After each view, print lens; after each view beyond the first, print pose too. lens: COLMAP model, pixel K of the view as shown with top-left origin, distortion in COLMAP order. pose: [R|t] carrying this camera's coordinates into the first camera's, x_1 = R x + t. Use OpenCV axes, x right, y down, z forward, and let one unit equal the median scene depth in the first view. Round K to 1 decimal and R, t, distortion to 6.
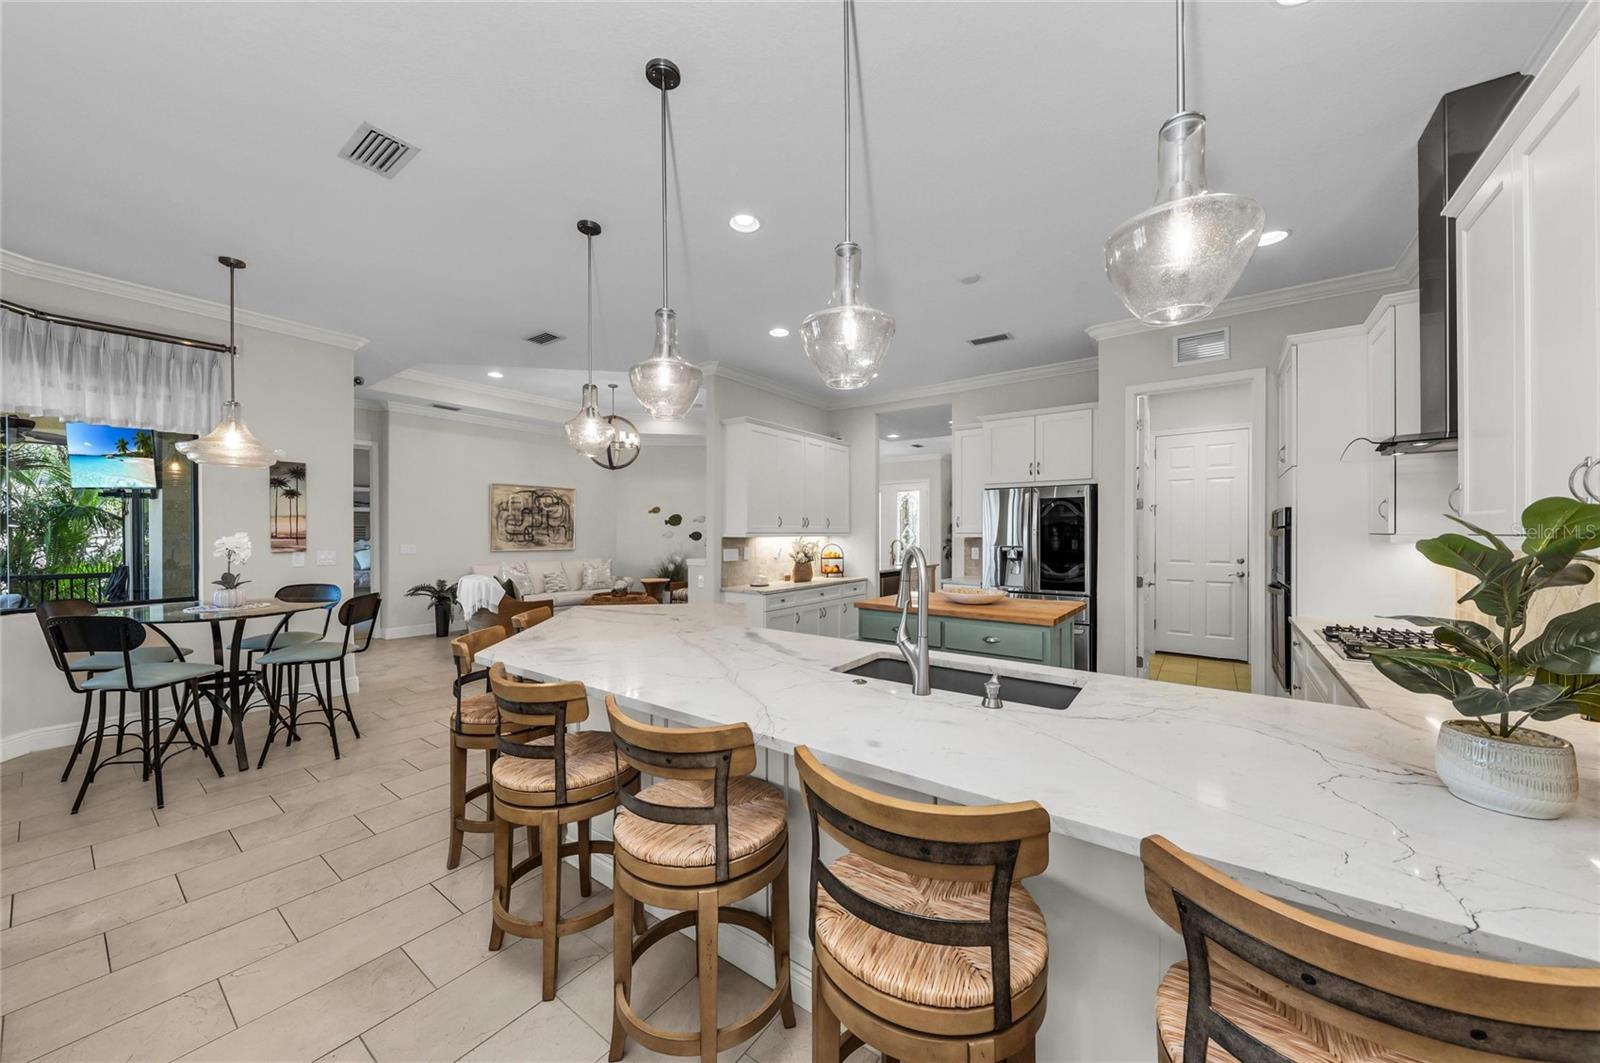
lens RADIAL K [[556.3, 0, 803.6], [0, 556.3, 536.6], [0, 0, 1]] dist [0.003531, 0.000157]
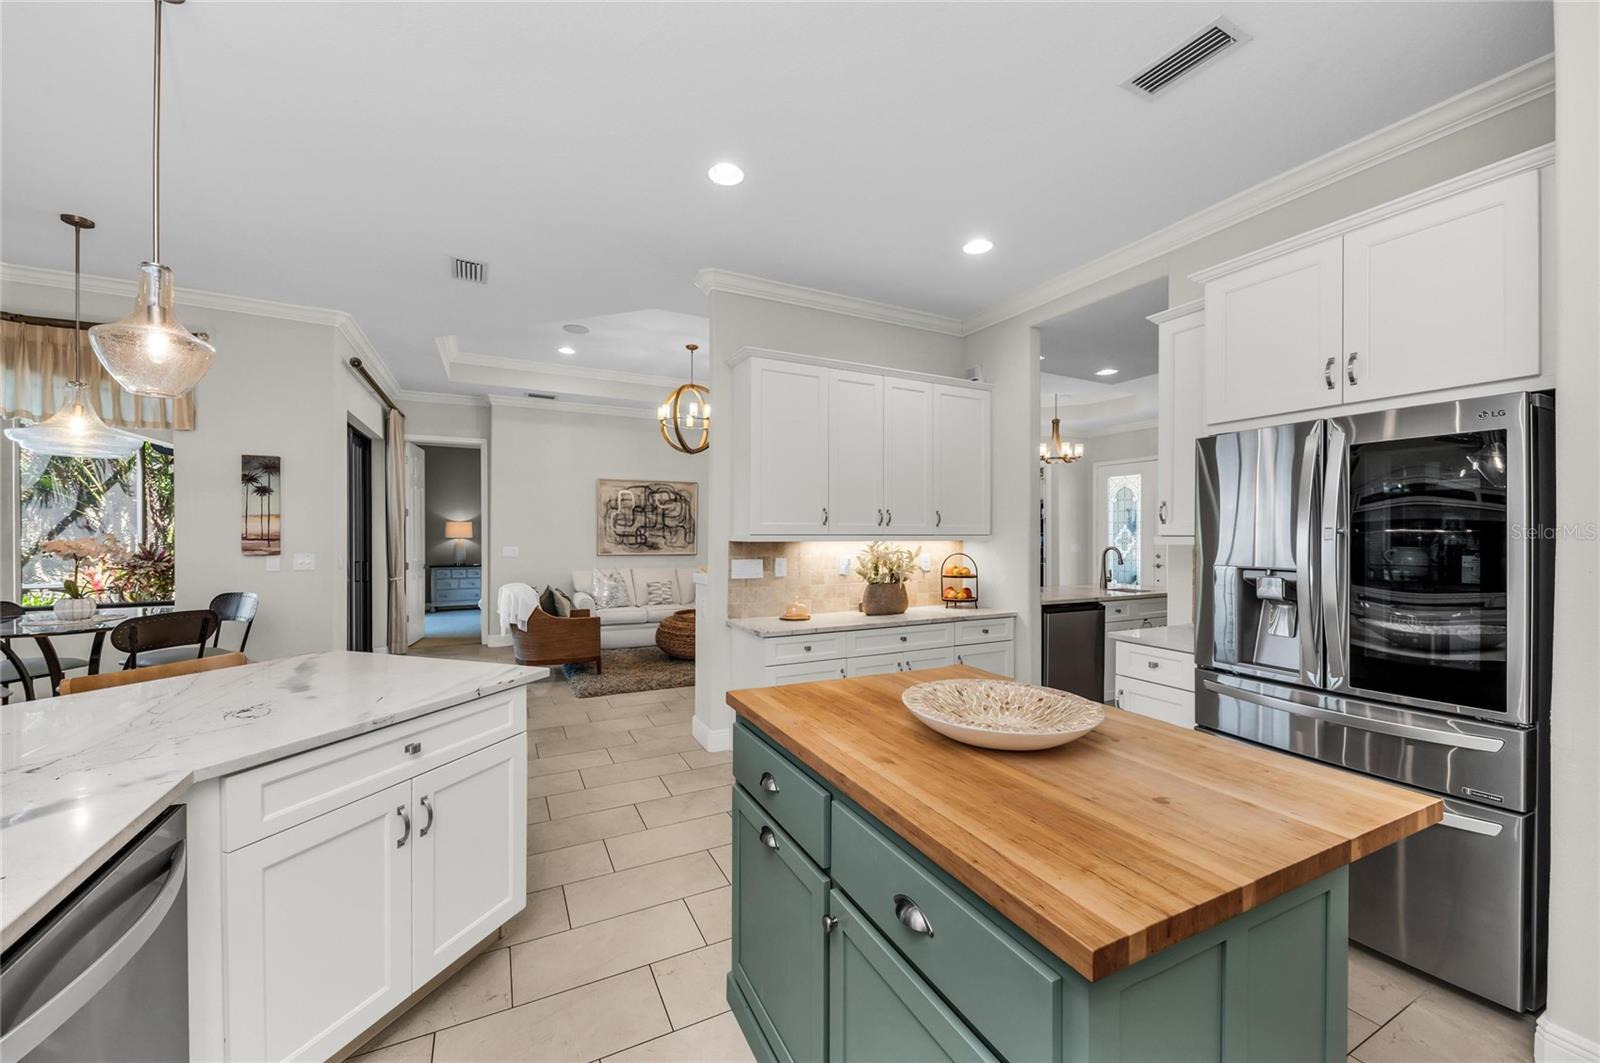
lens RADIAL K [[608.9, 0, 801.9], [0, 608.9, 536.4], [0, 0, 1]] dist [0.004067, -0.002503]
pose [[0.891775, 0.003014, -0.452469, 0.220299], [-0.004764, 0.999985, -0.002729, -0.002860], [0.452453, 0.004589, 0.891776, 0.362464]]
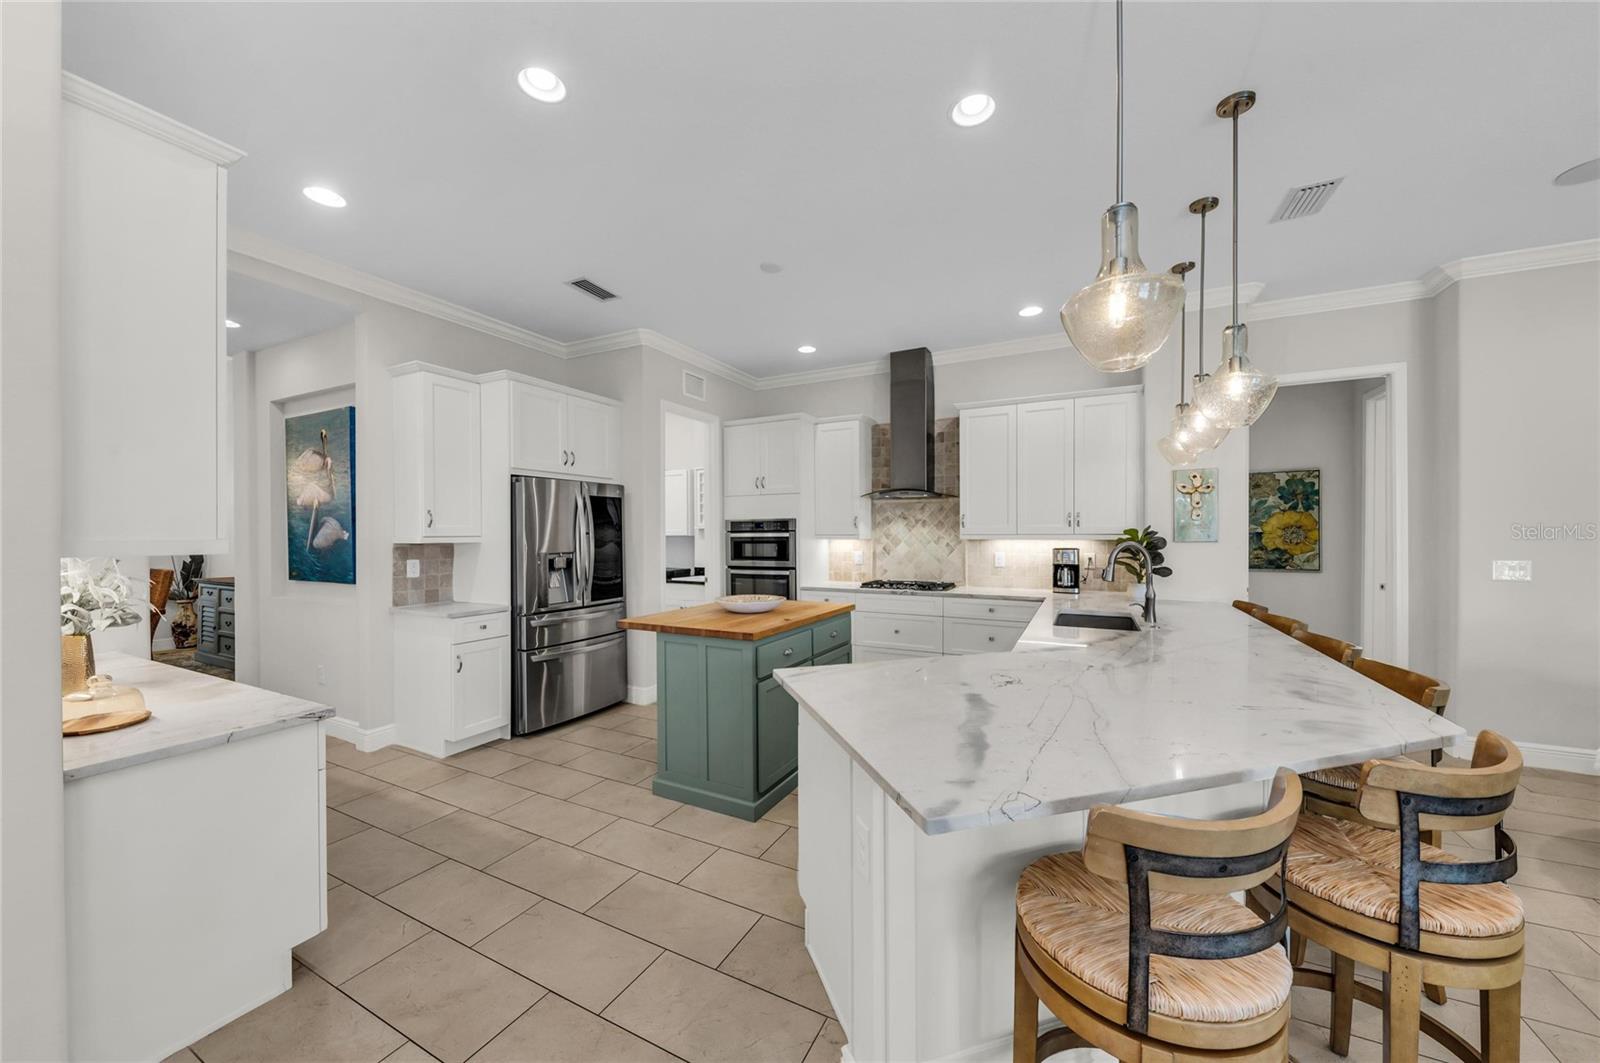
lens RADIAL K [[575.5, 0, 789.7], [0, 575.5, 534.8], [0, 0, 1]] dist [0.008500, -0.004290]
pose [[-0.141891, -0.002276, 0.989880, -0.390750], [0.009559, 0.999948, 0.003669, -0.006751], [-0.989836, 0.009983, -0.141862, 0.646769]]
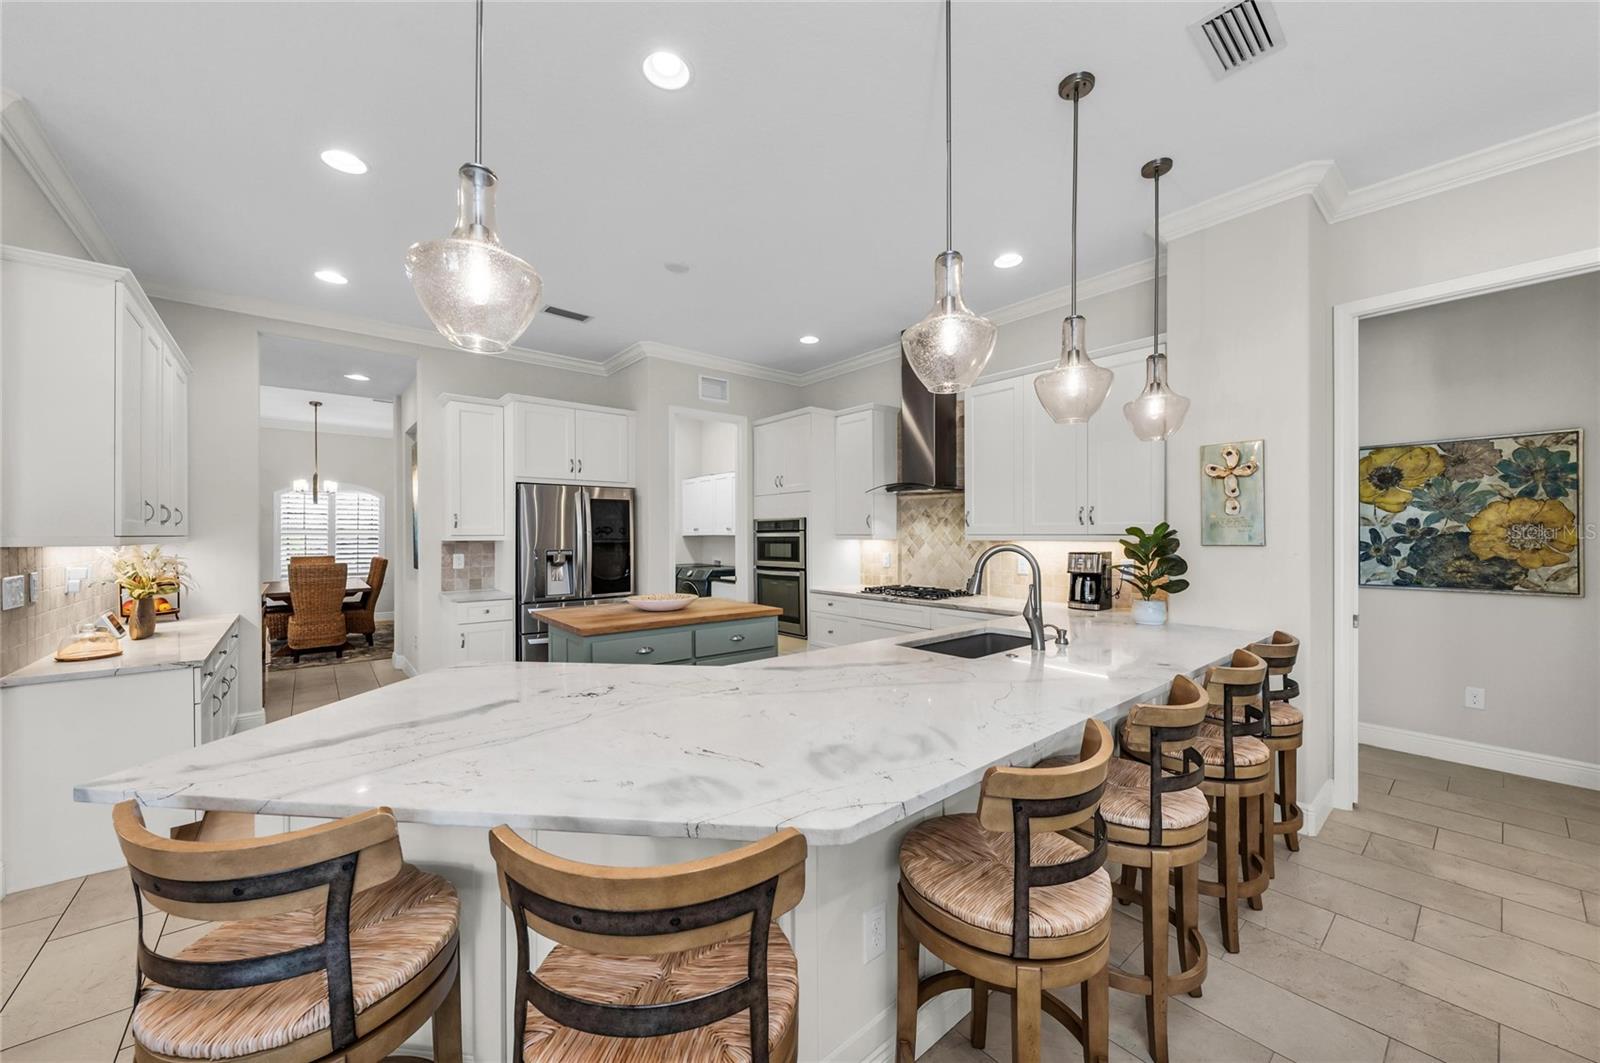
lens RADIAL K [[575.5, 0, 790.3], [0, 575.5, 545.8], [0, 0, 1]] dist [0.008500, -0.004290]
pose [[0.253494, -0.019528, 0.967140, -0.350280], [0.007827, 0.999805, 0.018136, -0.002953], [-0.967305, 0.002972, 0.253598, 0.329802]]
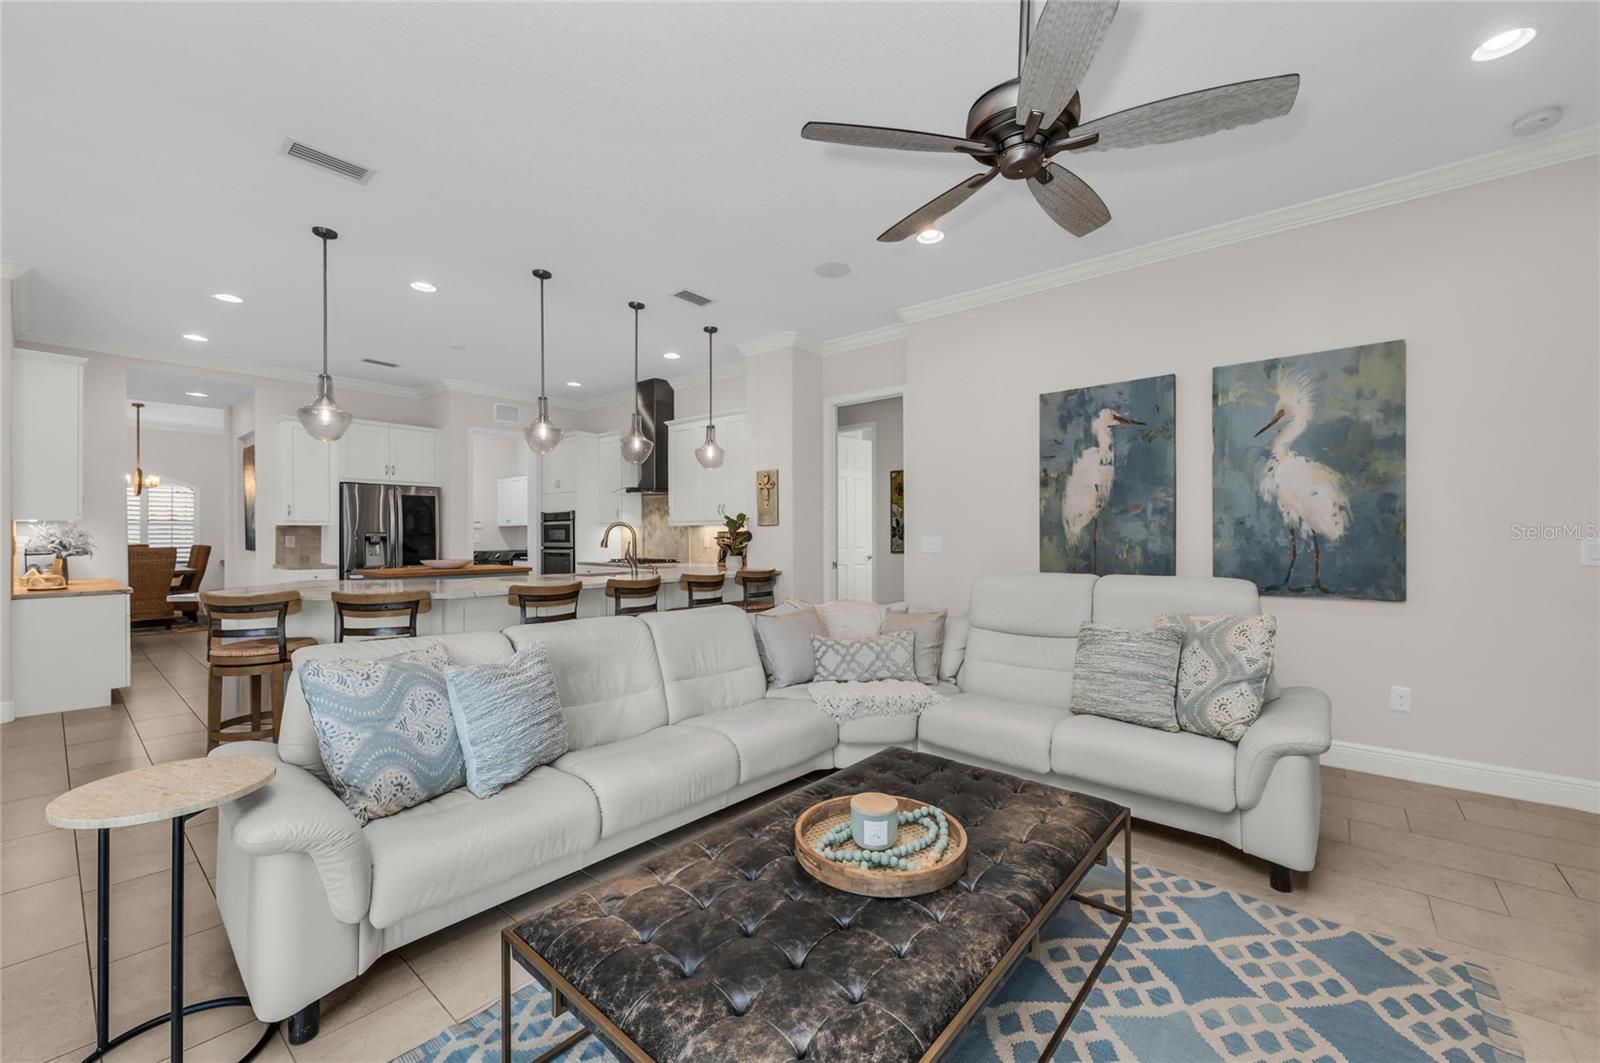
lens RADIAL K [[622.8, 0, 794.4], [0, 622.8, 540.4], [0, 0, 1]] dist [0.006084, -0.002256]
pose [[0.067849, -0.009489, 0.997650, -0.749681], [0.006521, 0.999938, 0.009067, 0.022957], [-0.997674, 0.005890, 0.067907, -0.001067]]
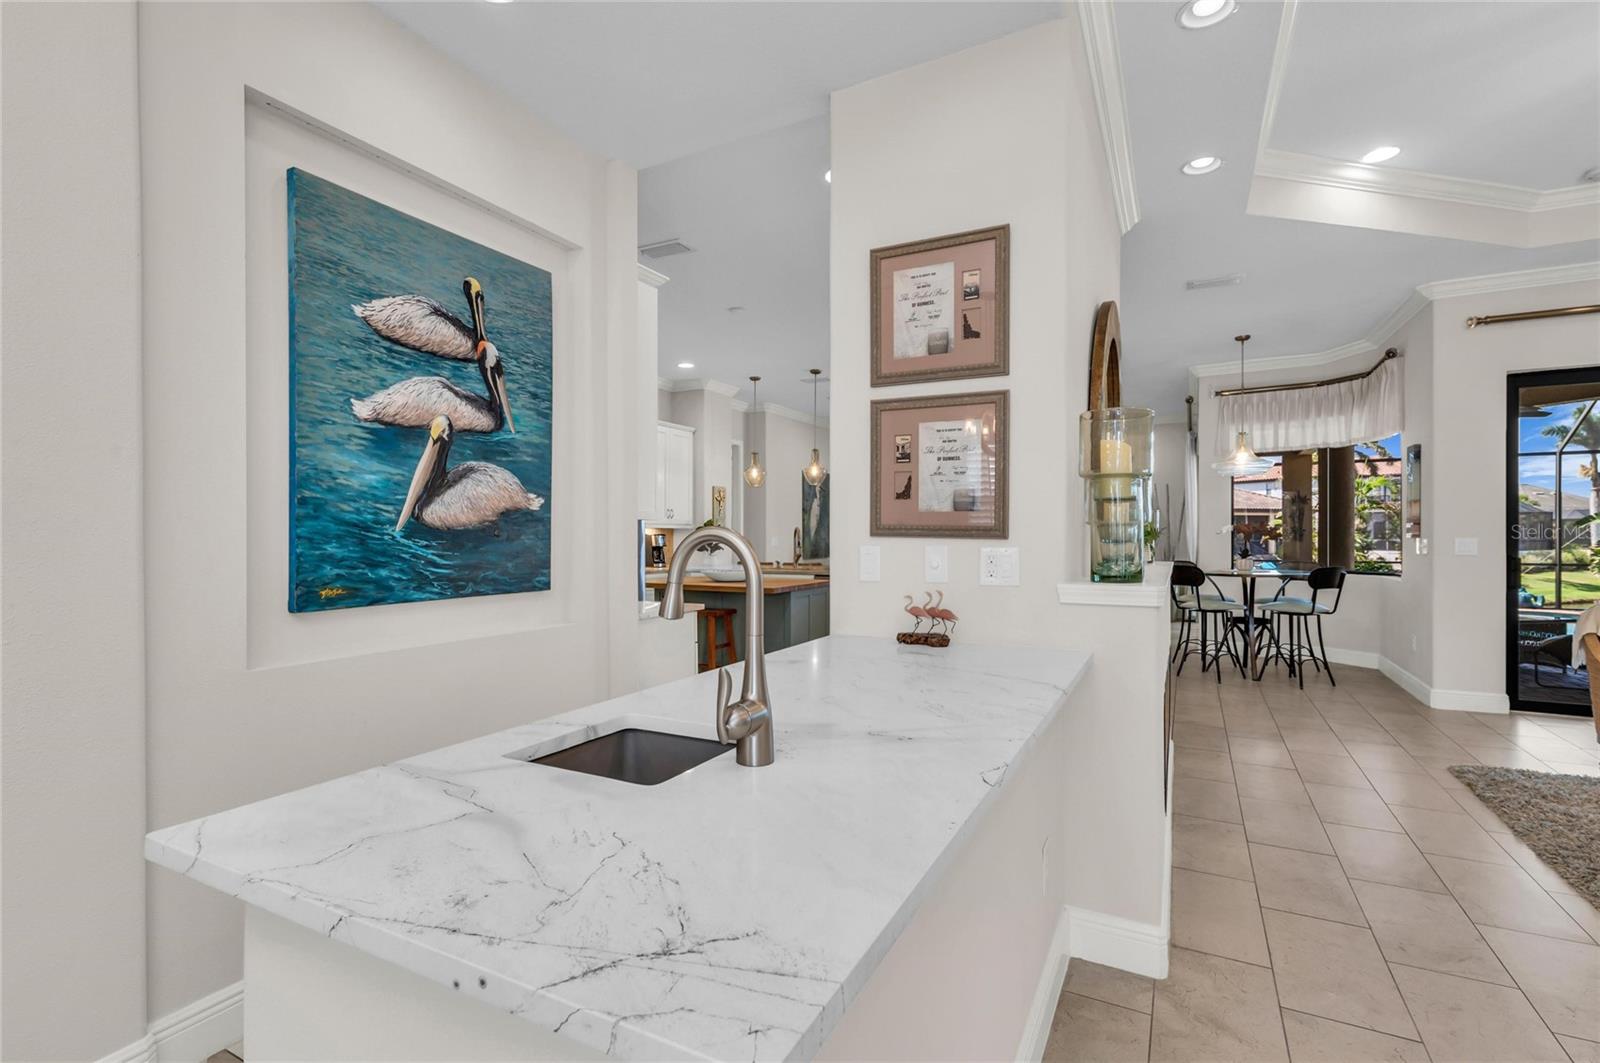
lens RADIAL K [[738.4, 0, 796.9], [0, 738.4, 535.1], [0, 0, 1]] dist [0.013912, 0.000667]
pose [[-0.990319, 0.002007, -0.138792, 0.224744], [0.000768, 0.999959, 0.008978, 0.007339], [0.138805, 0.008785, -0.990281, 1.512582]]
